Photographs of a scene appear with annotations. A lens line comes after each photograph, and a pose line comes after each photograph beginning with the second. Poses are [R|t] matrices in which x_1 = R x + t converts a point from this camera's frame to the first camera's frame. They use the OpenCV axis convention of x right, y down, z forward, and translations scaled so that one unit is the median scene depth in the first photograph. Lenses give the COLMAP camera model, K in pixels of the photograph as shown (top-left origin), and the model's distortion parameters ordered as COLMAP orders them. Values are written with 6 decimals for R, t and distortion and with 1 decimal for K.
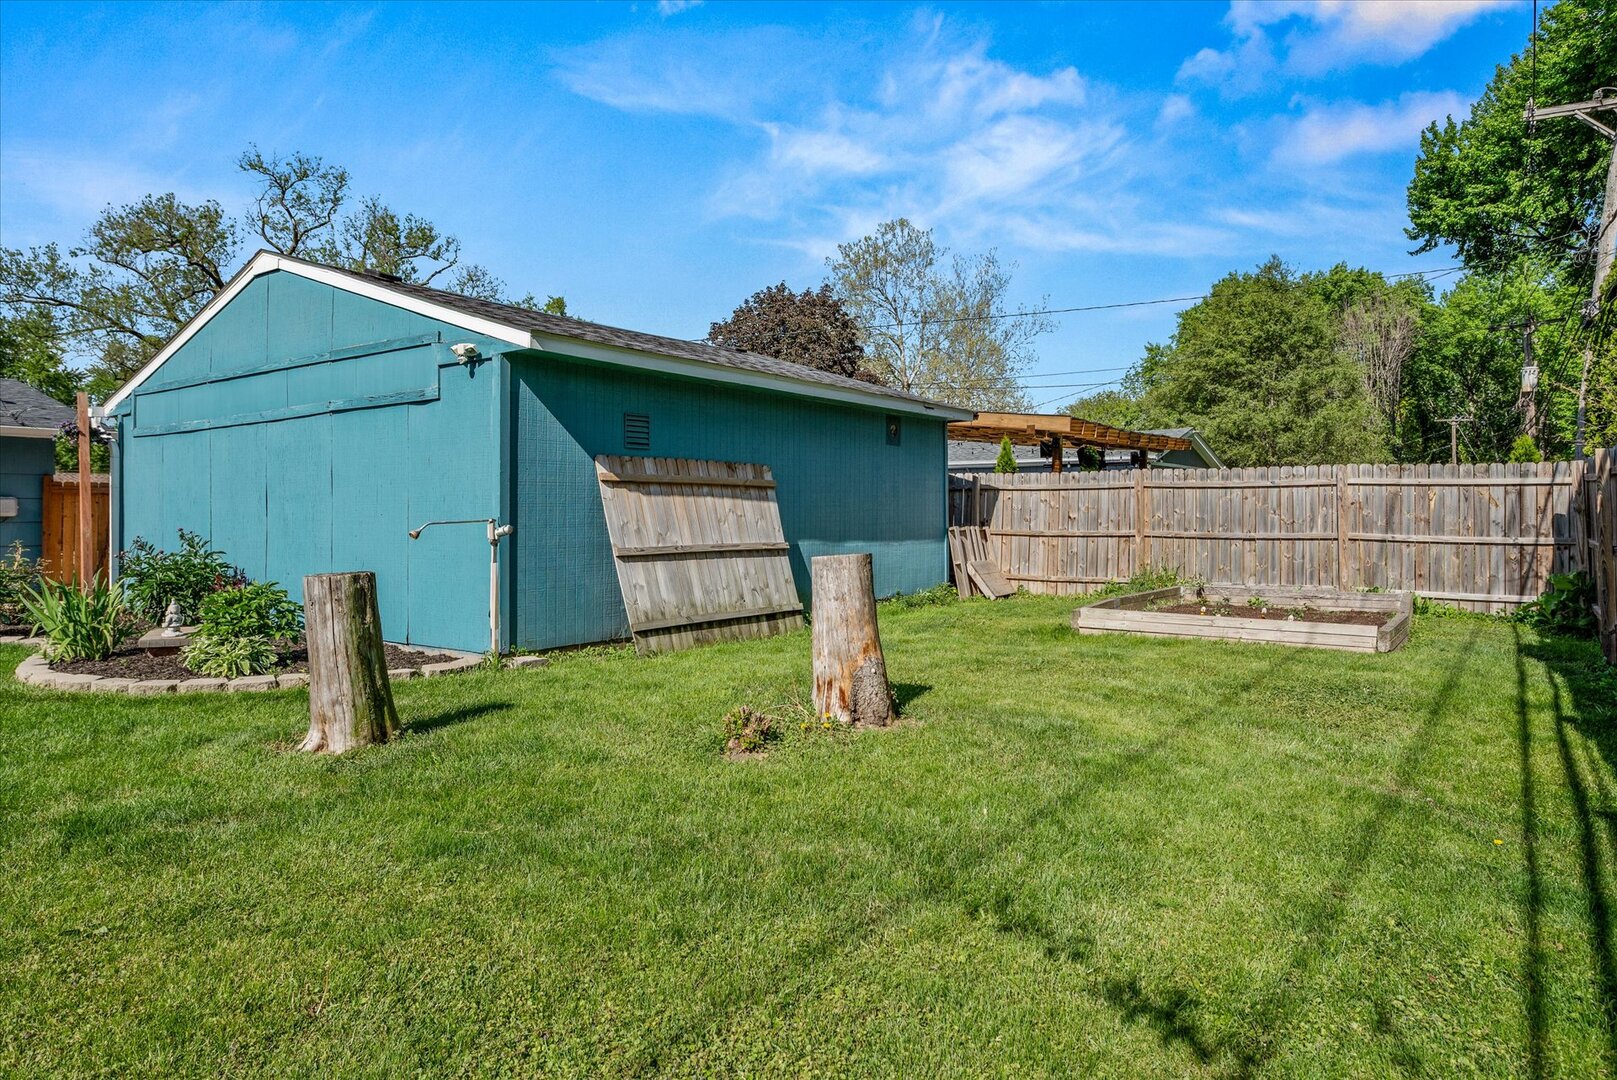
lens RADIAL K [[978.4, 0, 793.4], [0, 978.4, 503.4], [0, 0, 1]] dist [-0.007232, -0.002165]
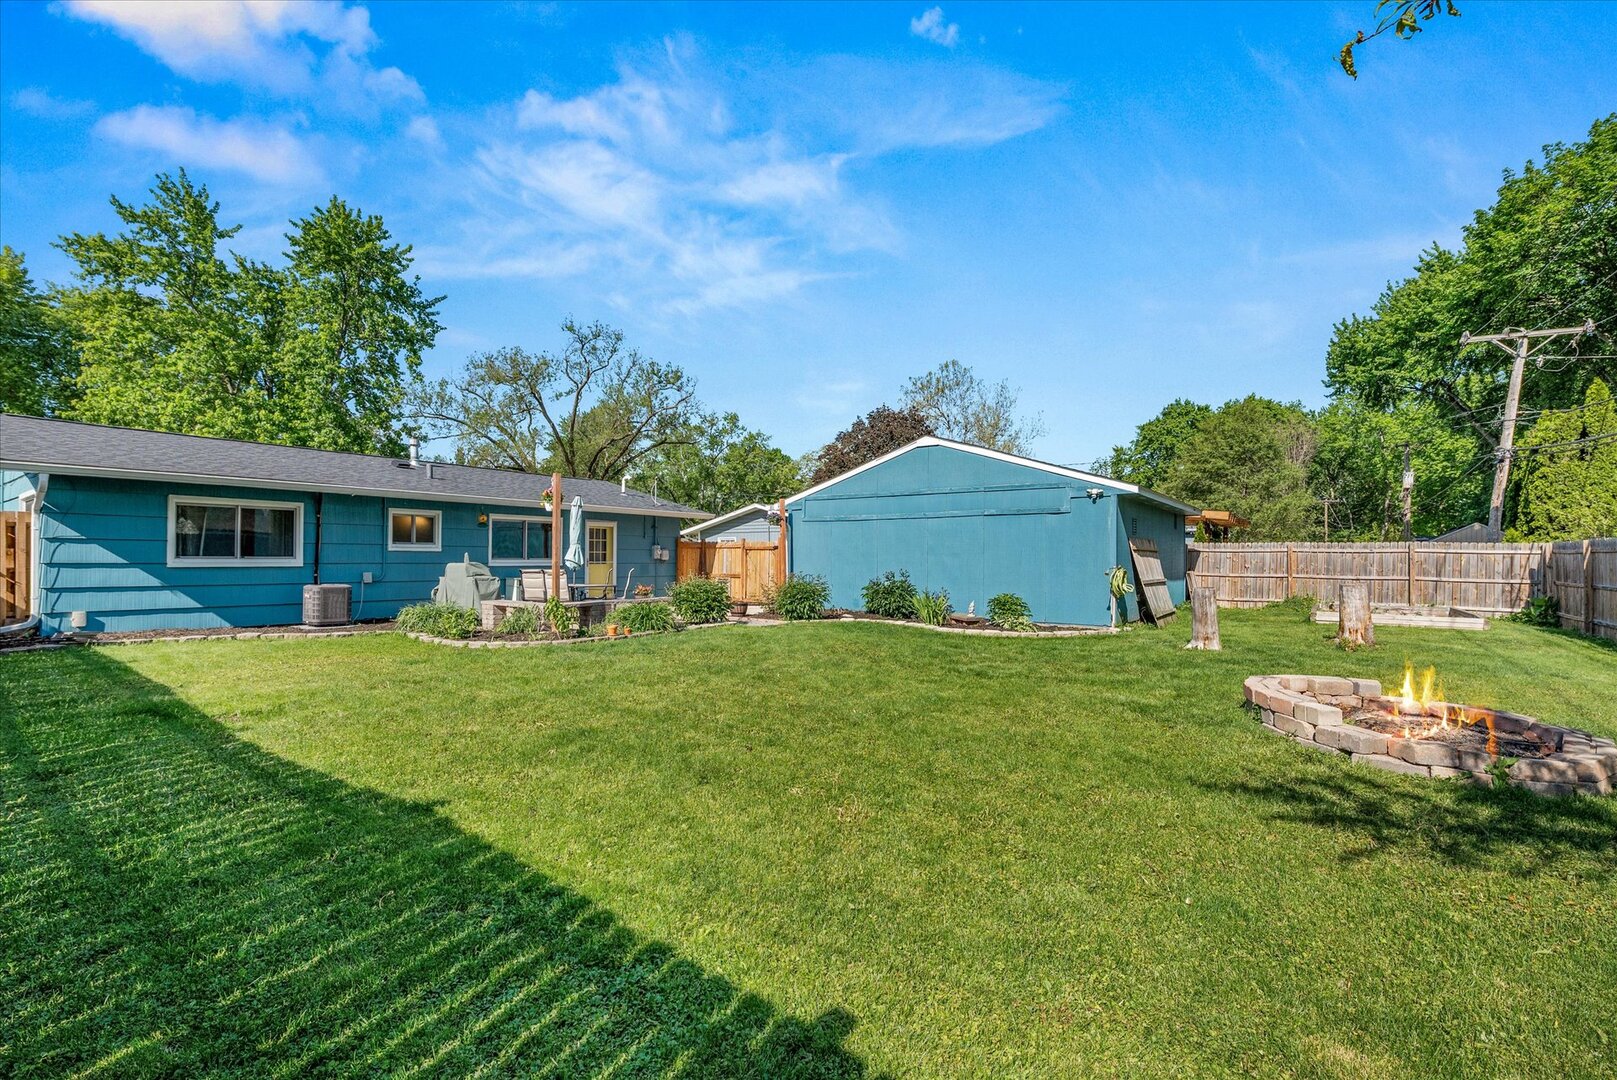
lens RADIAL K [[706.1, 0, 812.6], [0, 706.1, 553.9], [0, 0, 1]] dist [0.000706, -0.005726]
pose [[0.999937, 0.010911, 0.002460, -0.234850], [-0.010920, 0.999933, 0.003944, -0.002940], [-0.002416, -0.003970, 0.999989, -0.150105]]
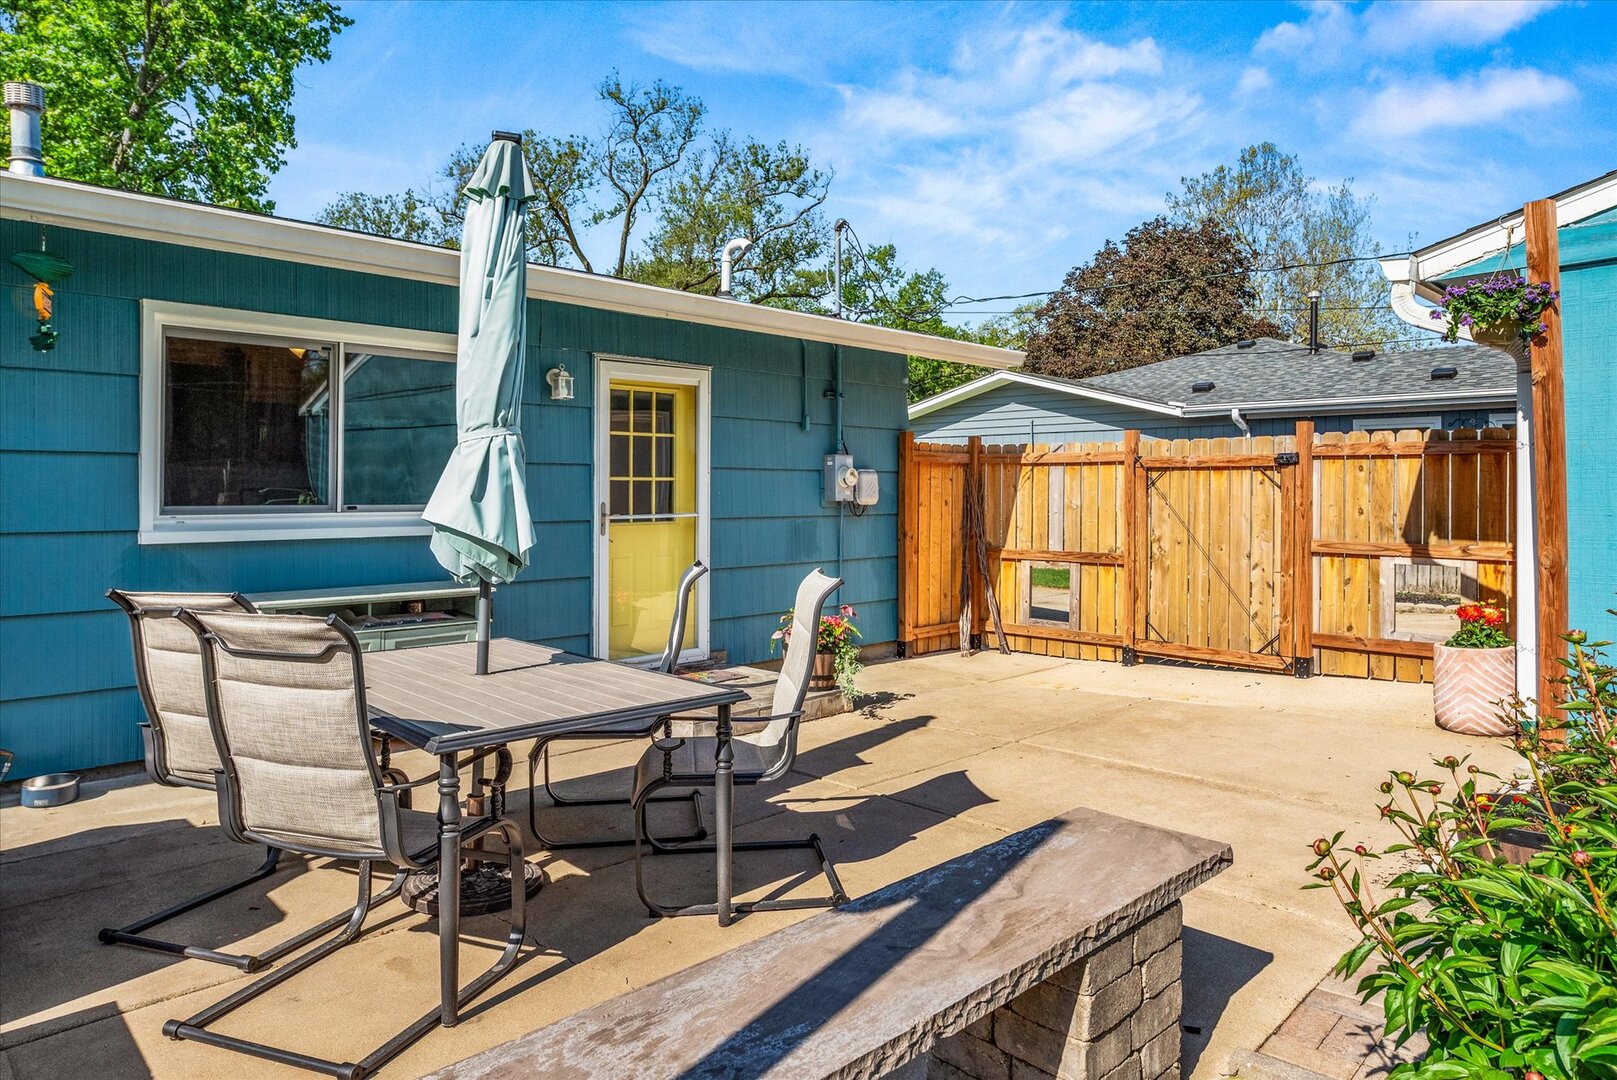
lens RADIAL K [[978.4, 0, 793.4], [0, 978.4, 503.4], [0, 0, 1]] dist [-0.007232, -0.002165]
pose [[0.986470, 0.010537, -0.163605, -0.335622], [-0.006418, 0.999649, 0.025686, -0.000664], [0.163818, -0.024288, 0.986191, 0.201226]]
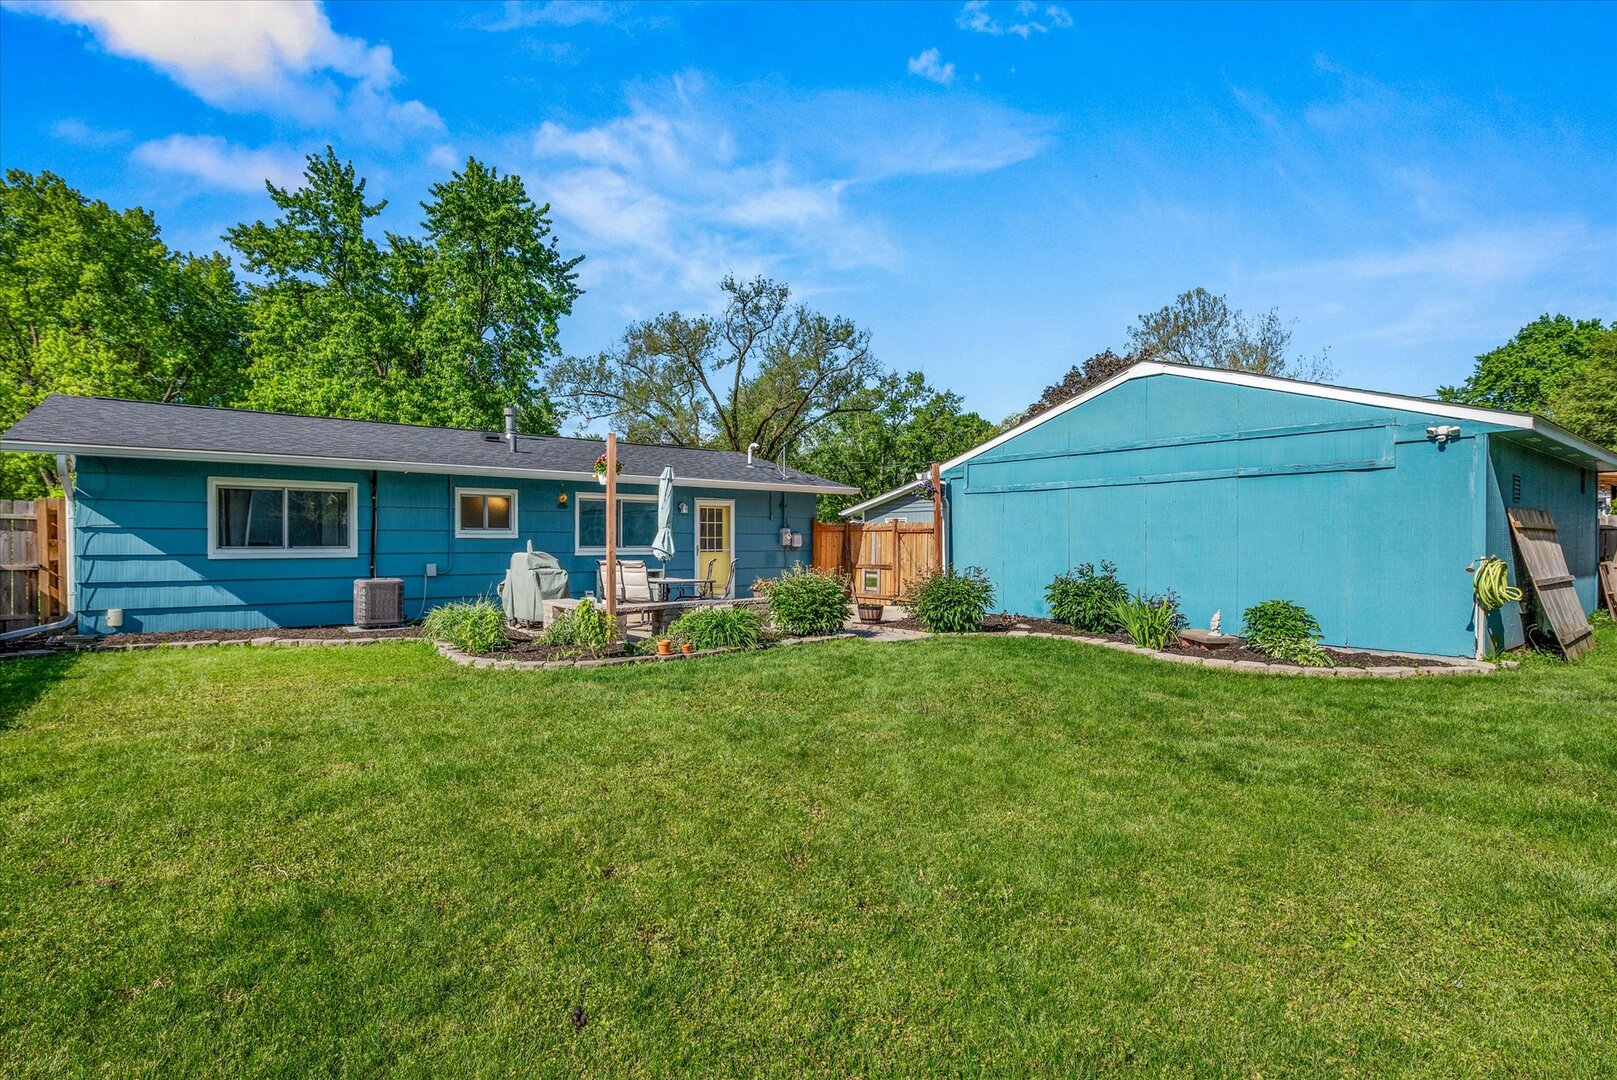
lens RADIAL K [[791.4, 0, 807.5], [0, 791.4, 547.8], [0, 0, 1]] dist [-0.005539, -0.001142]
pose [[0.965047, 0.007147, -0.261979, -0.211742], [-0.002239, 0.999816, 0.019025, -0.003486], [0.262067, -0.017774, 0.964886, -0.065776]]
